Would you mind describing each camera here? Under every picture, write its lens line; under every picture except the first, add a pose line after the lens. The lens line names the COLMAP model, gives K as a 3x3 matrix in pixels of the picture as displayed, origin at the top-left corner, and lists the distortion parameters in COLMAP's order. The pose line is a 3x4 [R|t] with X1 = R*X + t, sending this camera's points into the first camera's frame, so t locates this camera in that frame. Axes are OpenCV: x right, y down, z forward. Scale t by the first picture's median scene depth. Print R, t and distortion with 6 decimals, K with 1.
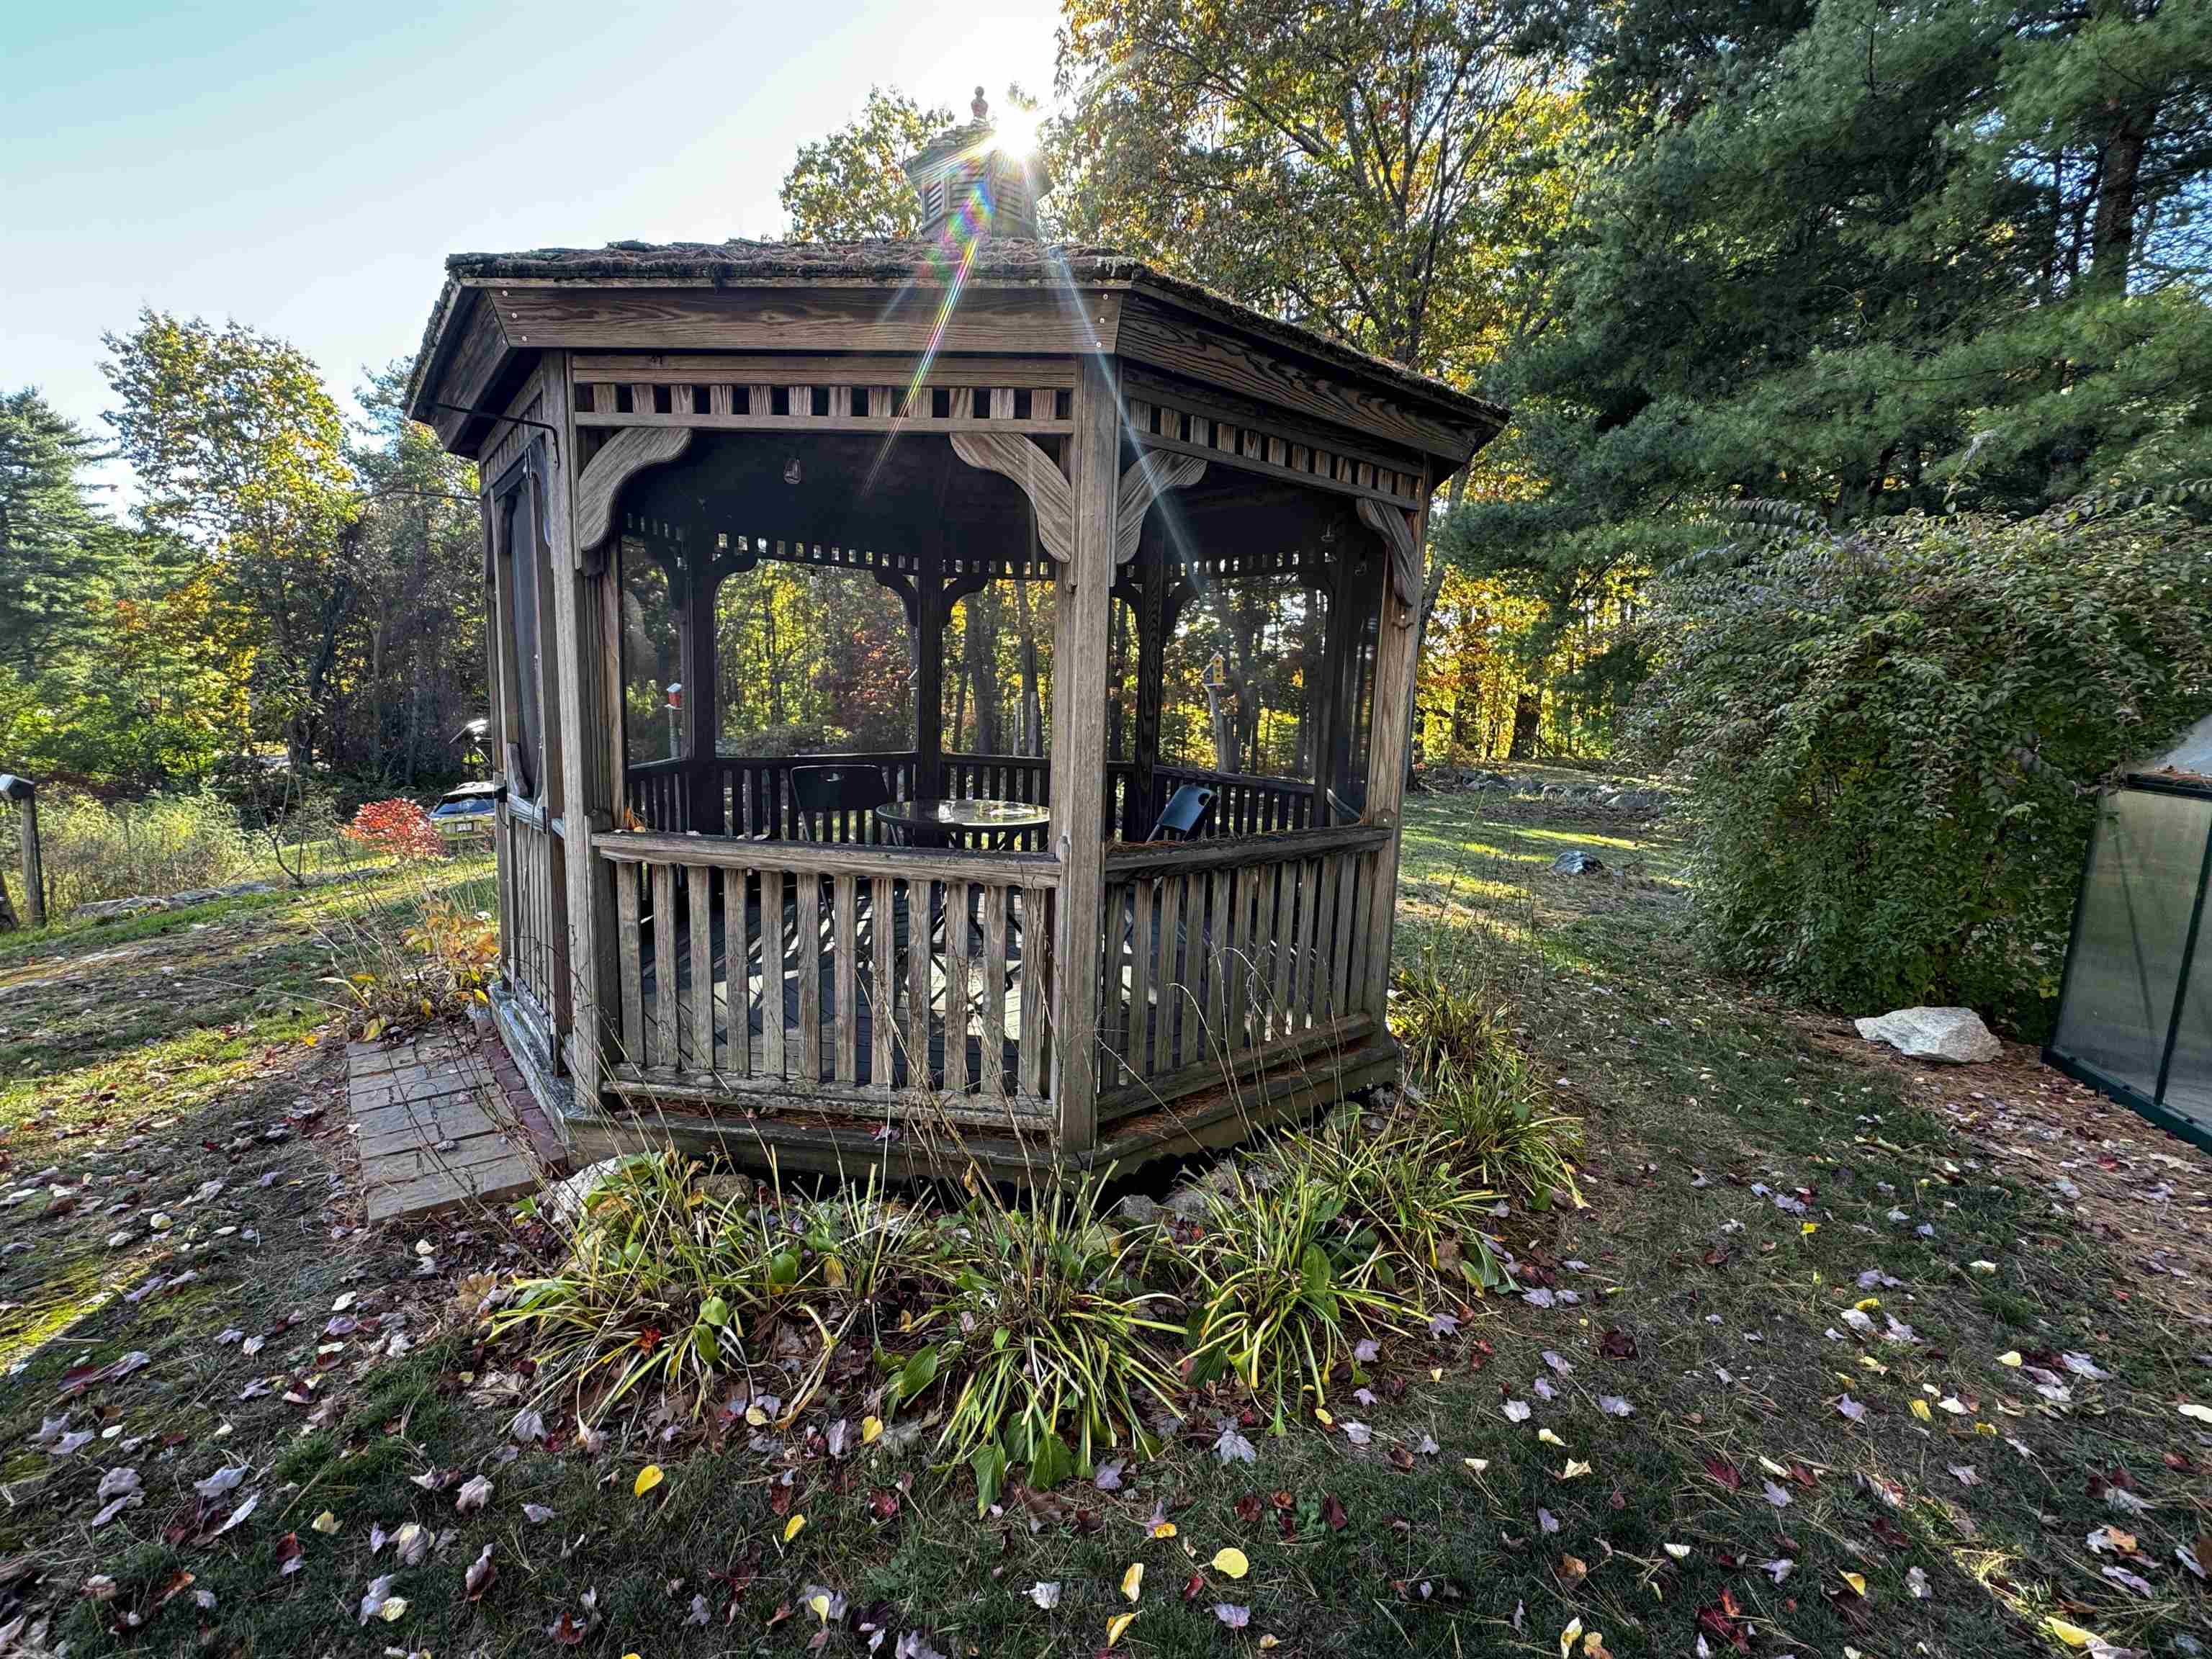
lens RADIAL K [[966.1, 0, 1106.0], [0, 966.1, 829.5], [0, 0, 1]] dist [-0.001450, 0.000425]
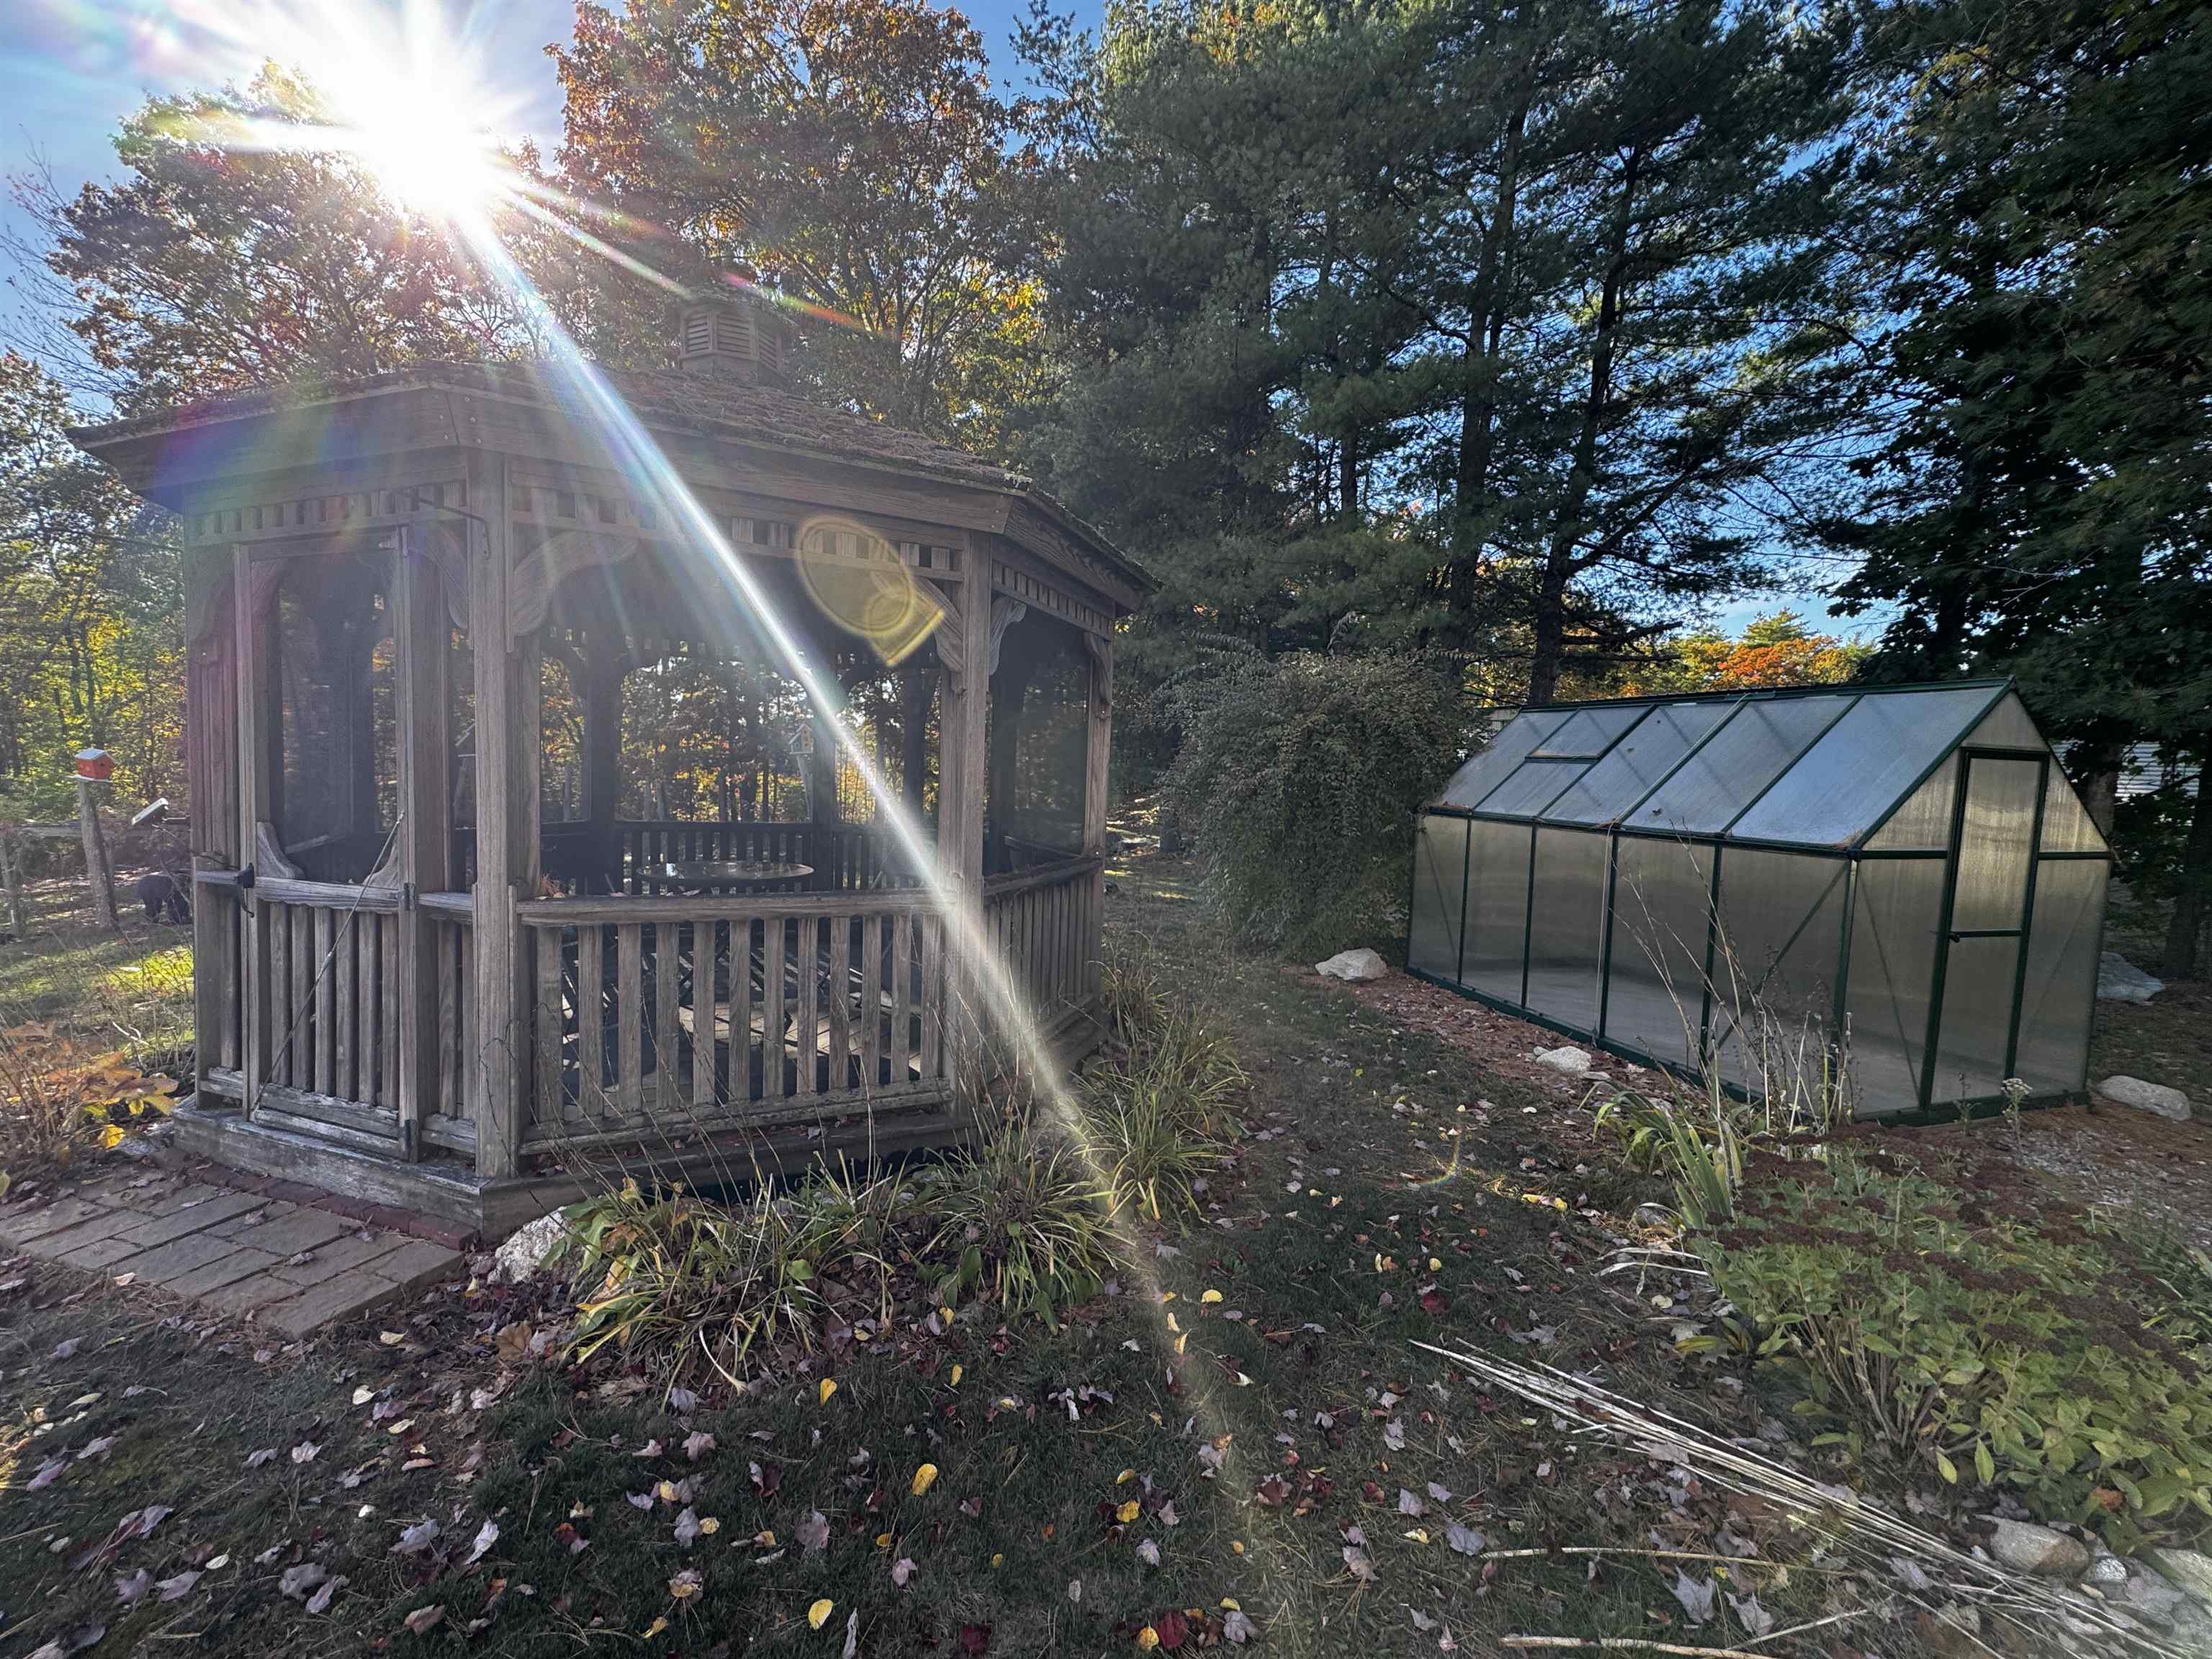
lens RADIAL K [[885.1, 0, 1106.0], [0, 885.1, 829.5], [0, 0, 1]] dist [-0.001343, -0.000018]
pose [[0.851649, -0.041709, 0.522450, -0.474864], [0.072639, 0.996601, -0.038846, 0.009306], [-0.519054, 0.071034, 0.851785, -0.147138]]
